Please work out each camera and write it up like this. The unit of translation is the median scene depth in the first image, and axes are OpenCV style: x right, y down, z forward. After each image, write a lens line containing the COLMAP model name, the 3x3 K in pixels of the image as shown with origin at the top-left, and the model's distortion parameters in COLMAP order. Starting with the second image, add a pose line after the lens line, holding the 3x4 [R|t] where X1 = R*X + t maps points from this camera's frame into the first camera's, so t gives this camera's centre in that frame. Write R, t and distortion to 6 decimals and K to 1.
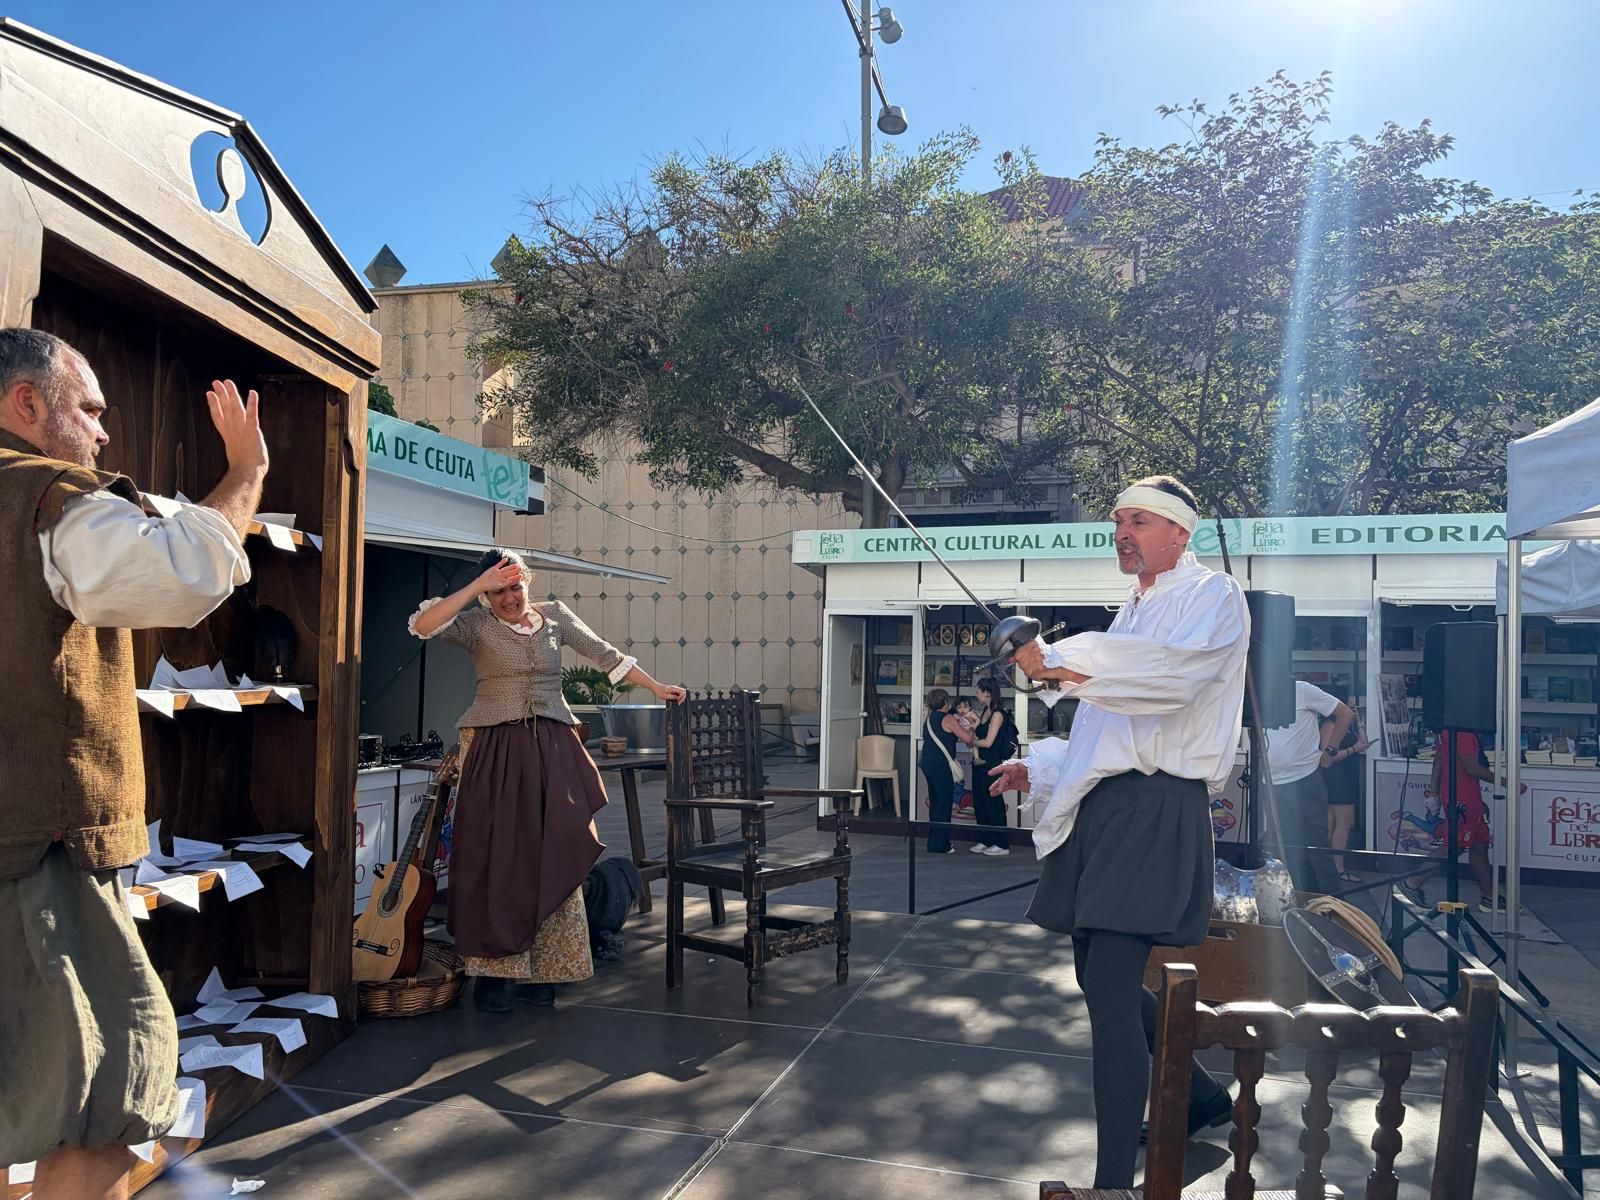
lens RADIAL K [[1207.9, 0, 800.0], [0, 1207.9, 600.0], [0, 0, 1]] dist [0.053509, -0.002082]
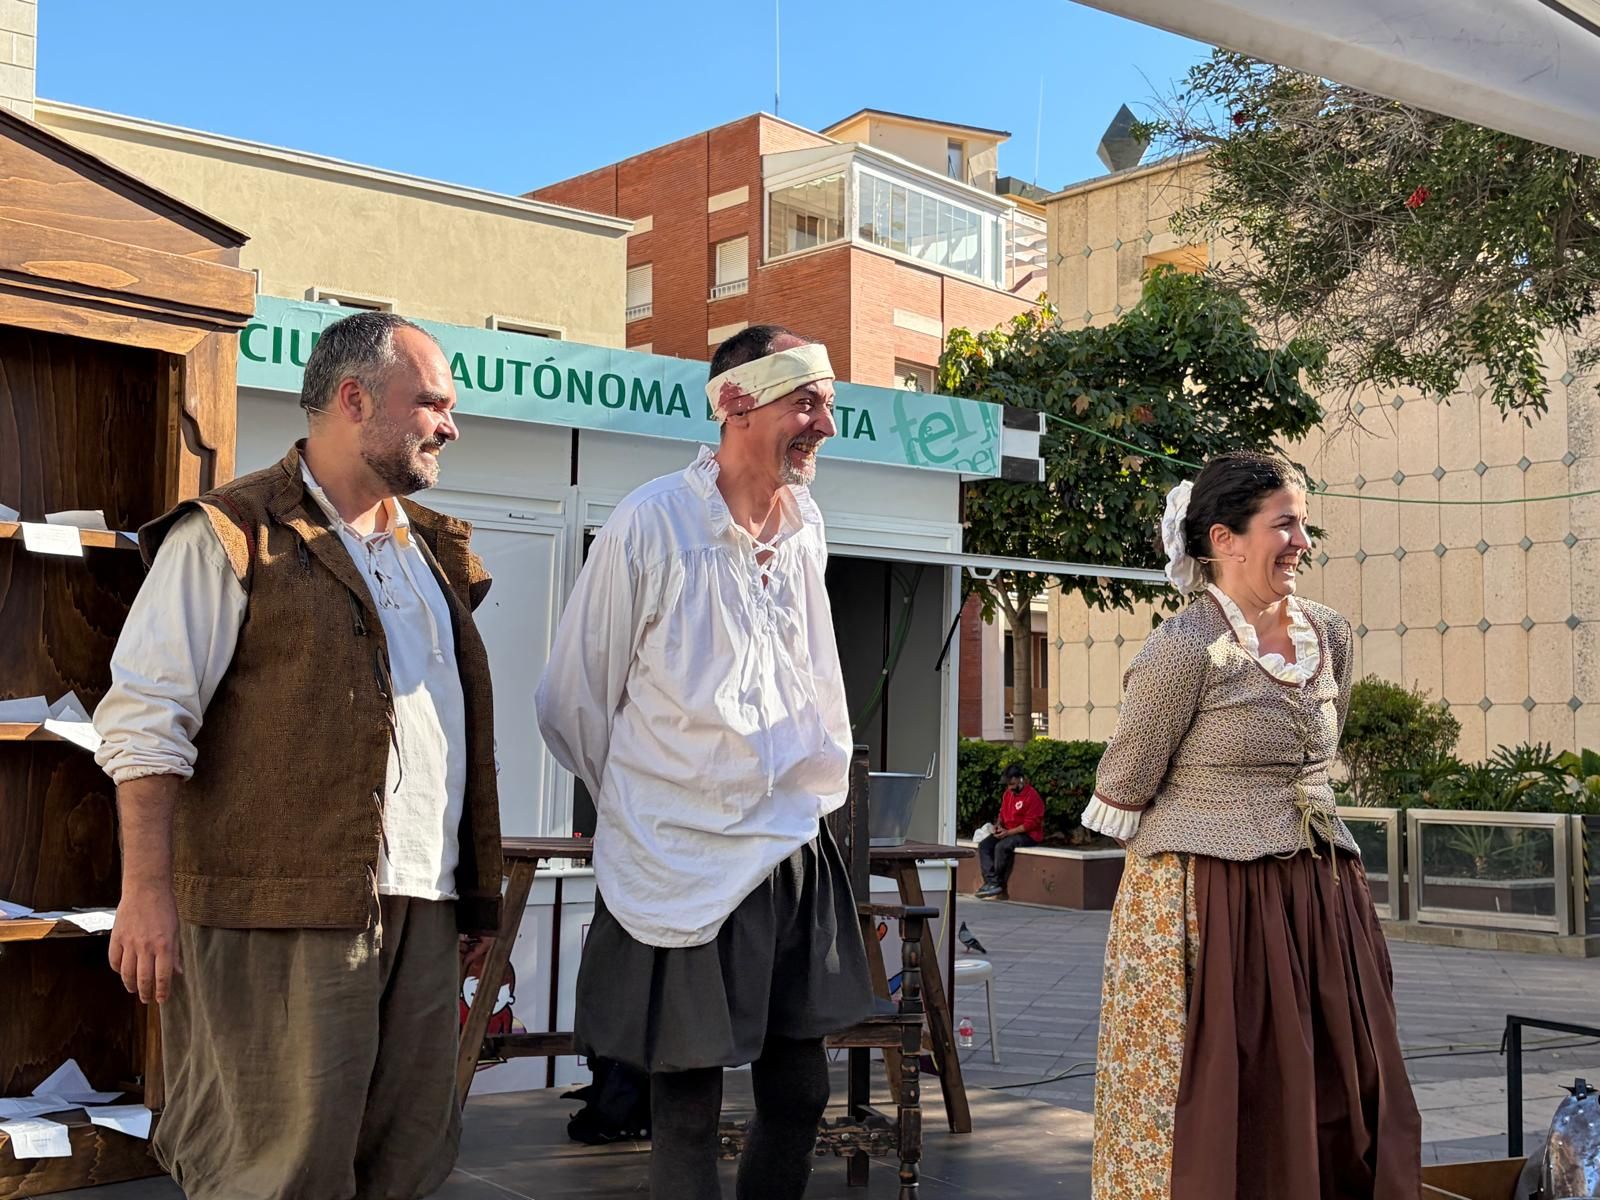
lens RADIAL K [[2062.2, 0, 775.3], [0, 2062.2, 601.8], [0, 0, 1]] dist [0.277913, -1.045801]
pose [[0.779763, -0.038315, -0.624901, 0.430699], [0.026084, 0.999247, -0.028720, 0.022582], [0.625531, 0.006095, 0.780175, 0.100127]]
